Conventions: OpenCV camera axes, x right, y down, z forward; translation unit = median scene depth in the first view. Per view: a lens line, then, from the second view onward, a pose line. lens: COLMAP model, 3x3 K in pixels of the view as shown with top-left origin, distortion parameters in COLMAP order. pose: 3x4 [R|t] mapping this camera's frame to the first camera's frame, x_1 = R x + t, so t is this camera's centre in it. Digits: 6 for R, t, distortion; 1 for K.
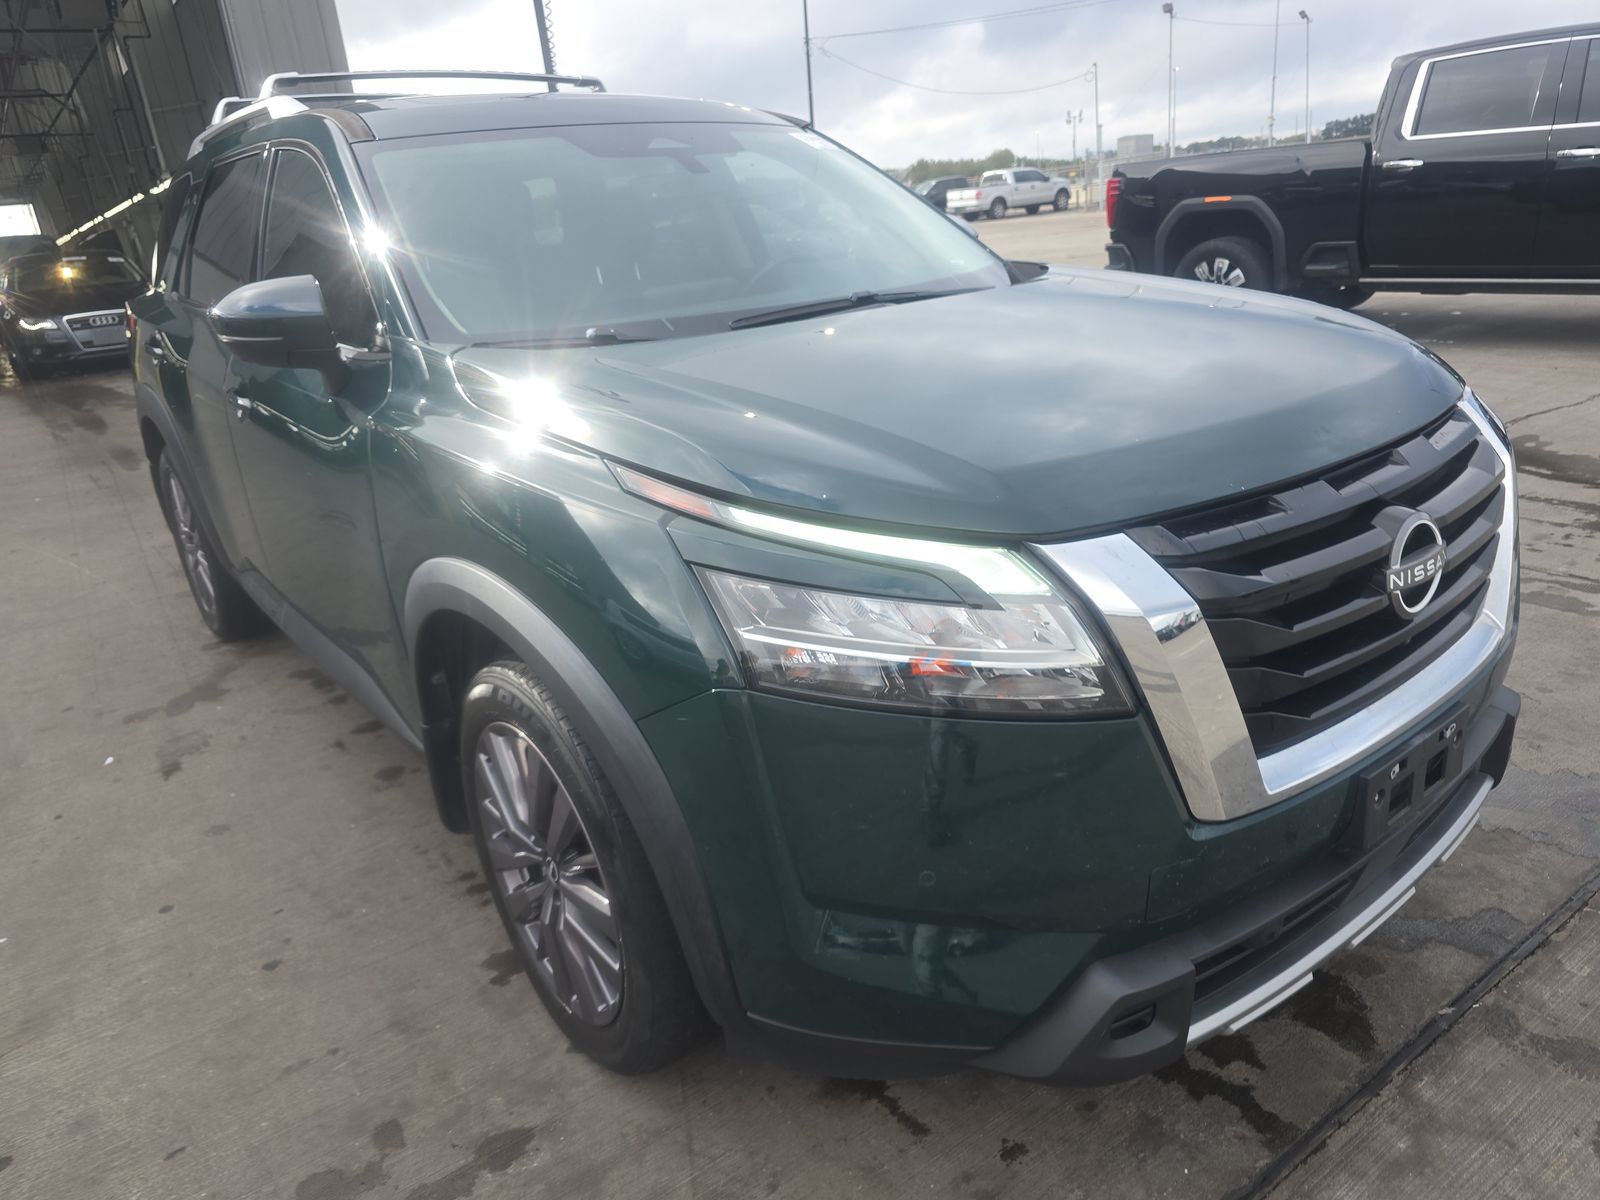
lens RADIAL K [[1090.7, 0, 804.7], [0, 1090.7, 575.7], [0, 0, 1]] dist [0.015246, -0.001586]
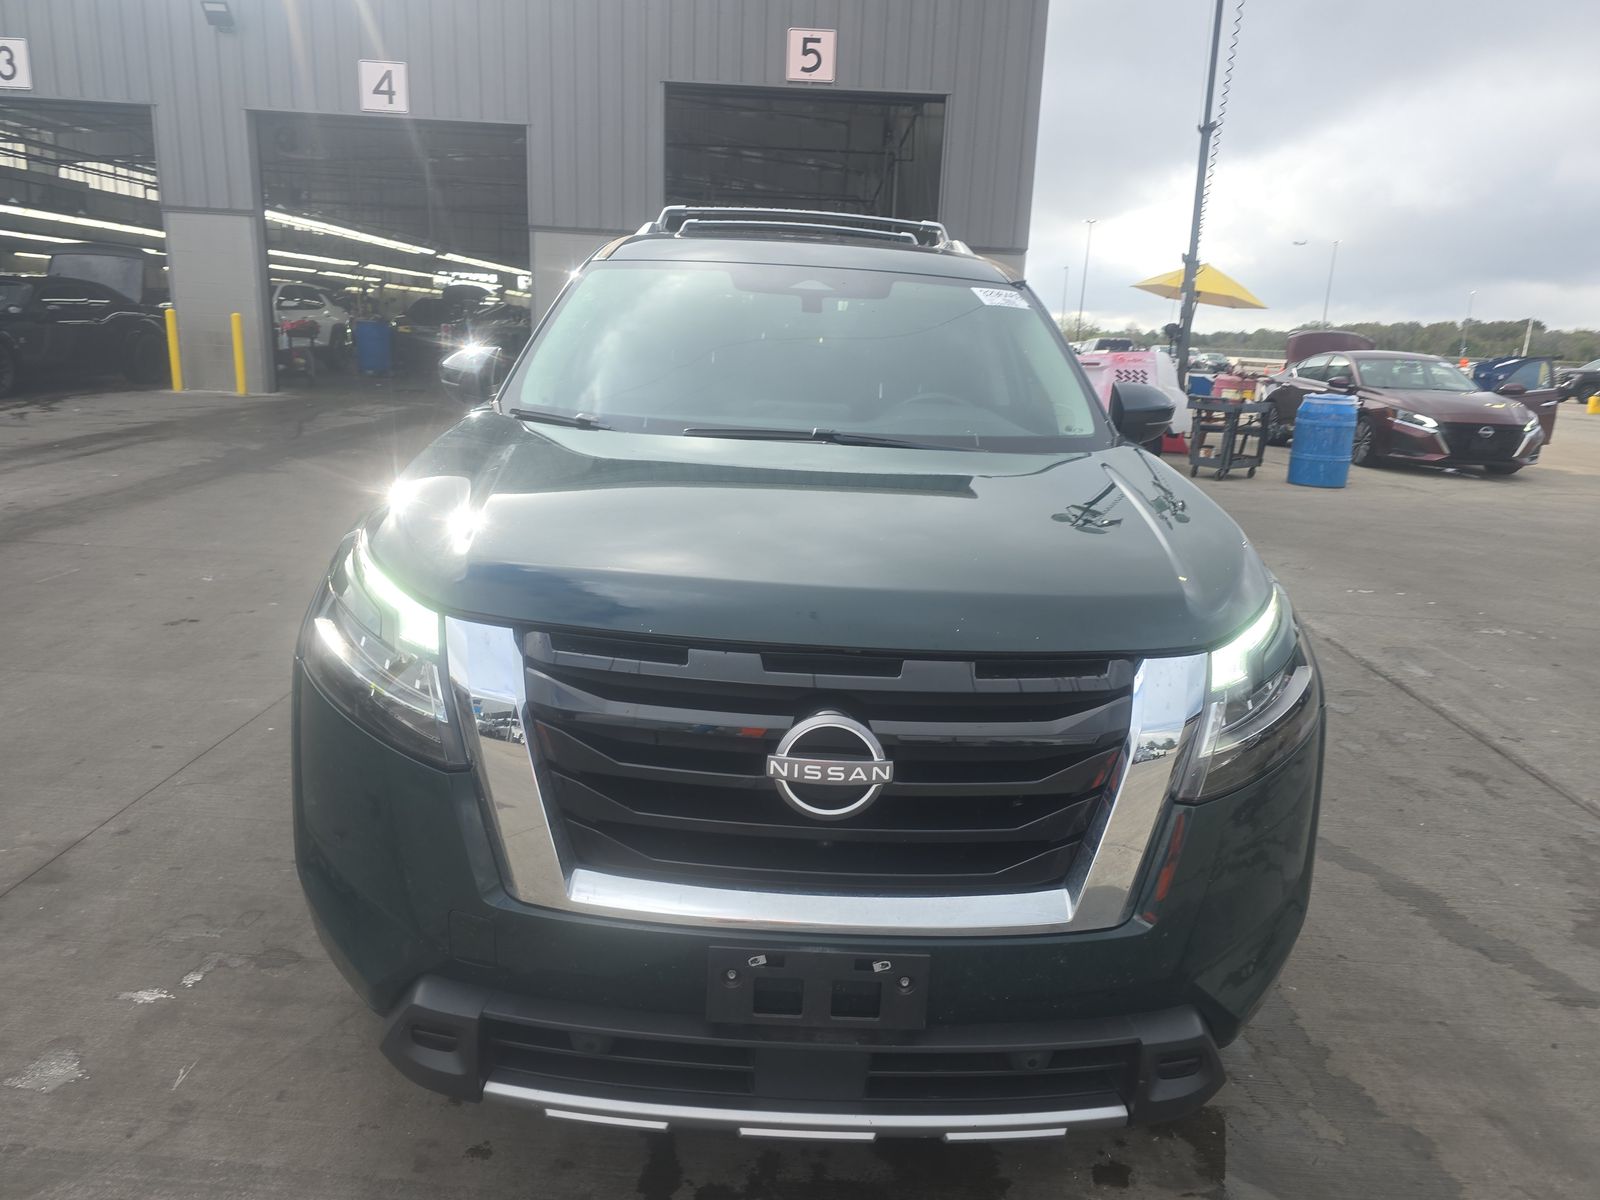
lens RADIAL K [[1090.7, 0, 804.7], [0, 1090.7, 575.7], [0, 0, 1]] dist [0.015246, -0.001586]
pose [[0.789400, 0.258593, -0.556757, 1.135021], [-0.308730, 0.951141, 0.004035, -0.186458], [0.530598, 0.168702, 0.830666, 0.157010]]
